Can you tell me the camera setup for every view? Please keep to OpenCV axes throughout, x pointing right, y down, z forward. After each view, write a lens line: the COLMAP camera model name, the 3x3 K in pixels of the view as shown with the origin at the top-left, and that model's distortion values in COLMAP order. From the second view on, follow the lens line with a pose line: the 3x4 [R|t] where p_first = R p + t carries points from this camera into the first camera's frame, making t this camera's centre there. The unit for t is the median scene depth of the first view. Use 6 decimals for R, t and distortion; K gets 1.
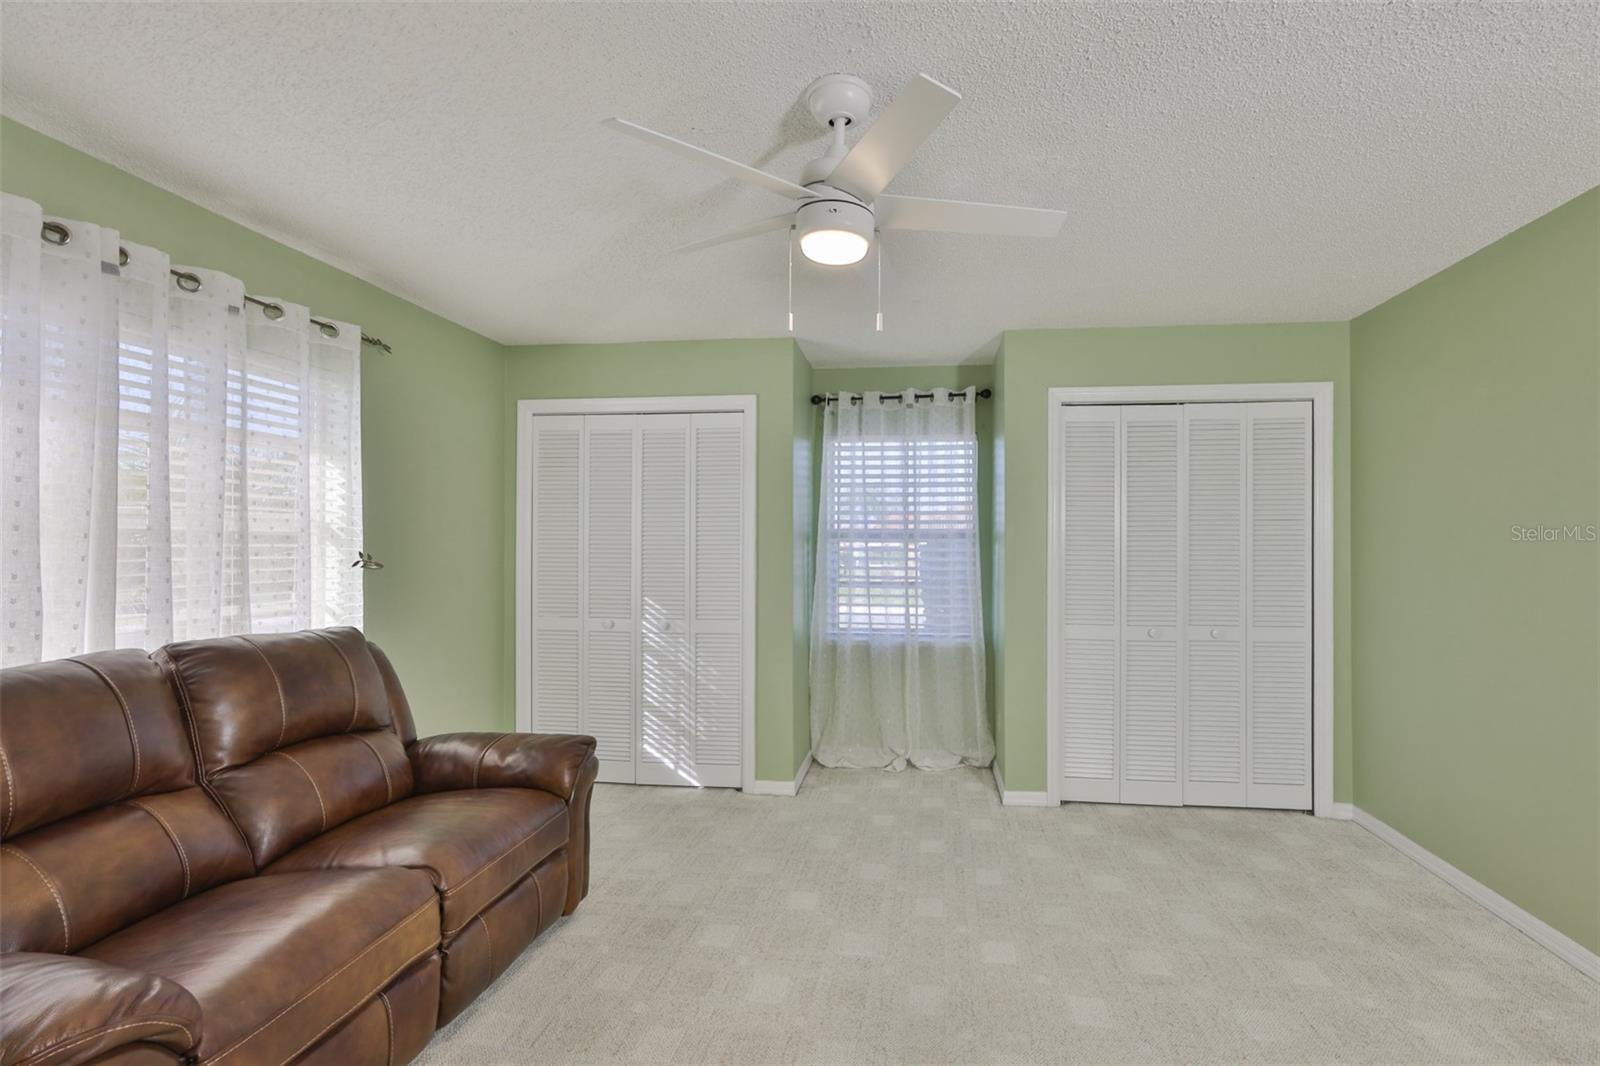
lens RADIAL K [[704.9, 0, 844.0], [0, 704.9, 544.0], [0, 0, 1]] dist [-0.012131, 0.004003]
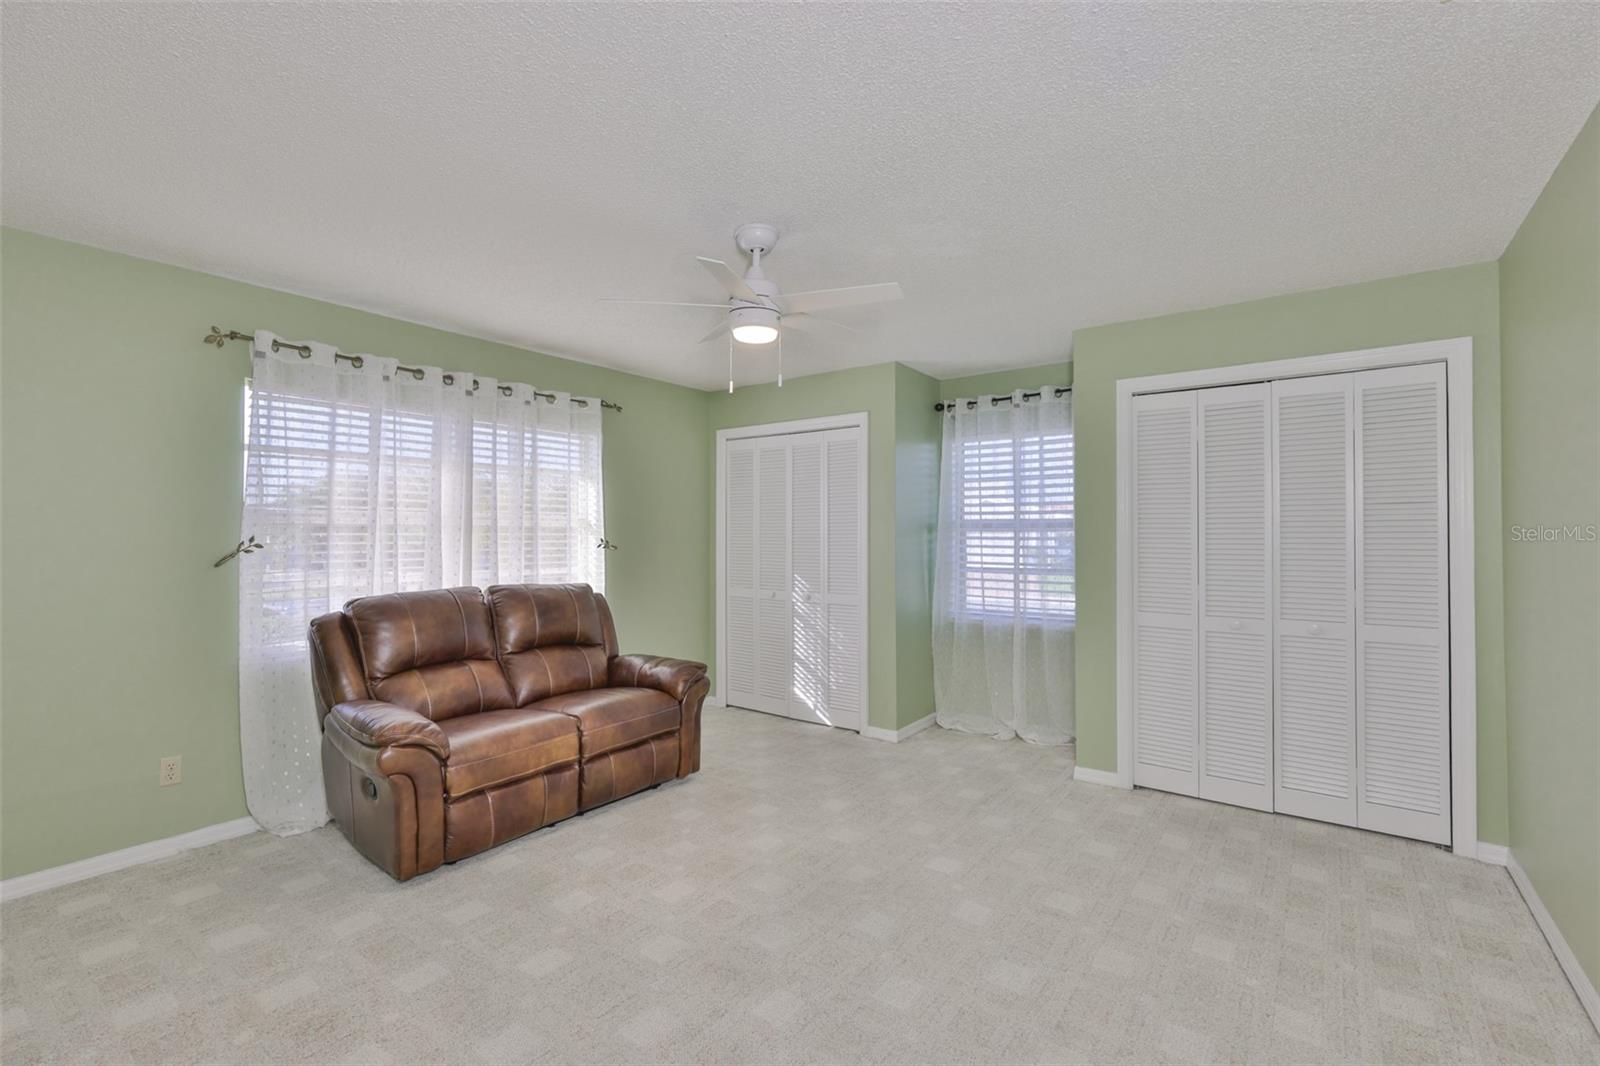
lens RADIAL K [[704.9, 0, 796.4], [0, 704.9, 531.7], [0, 0, 1]] dist [-0.012131, 0.004003]
pose [[0.858895, -0.004820, -0.512129, 0.473883], [0.001436, 0.999974, -0.007004, 0.007140], [0.512150, 0.005281, 0.858880, -0.140729]]
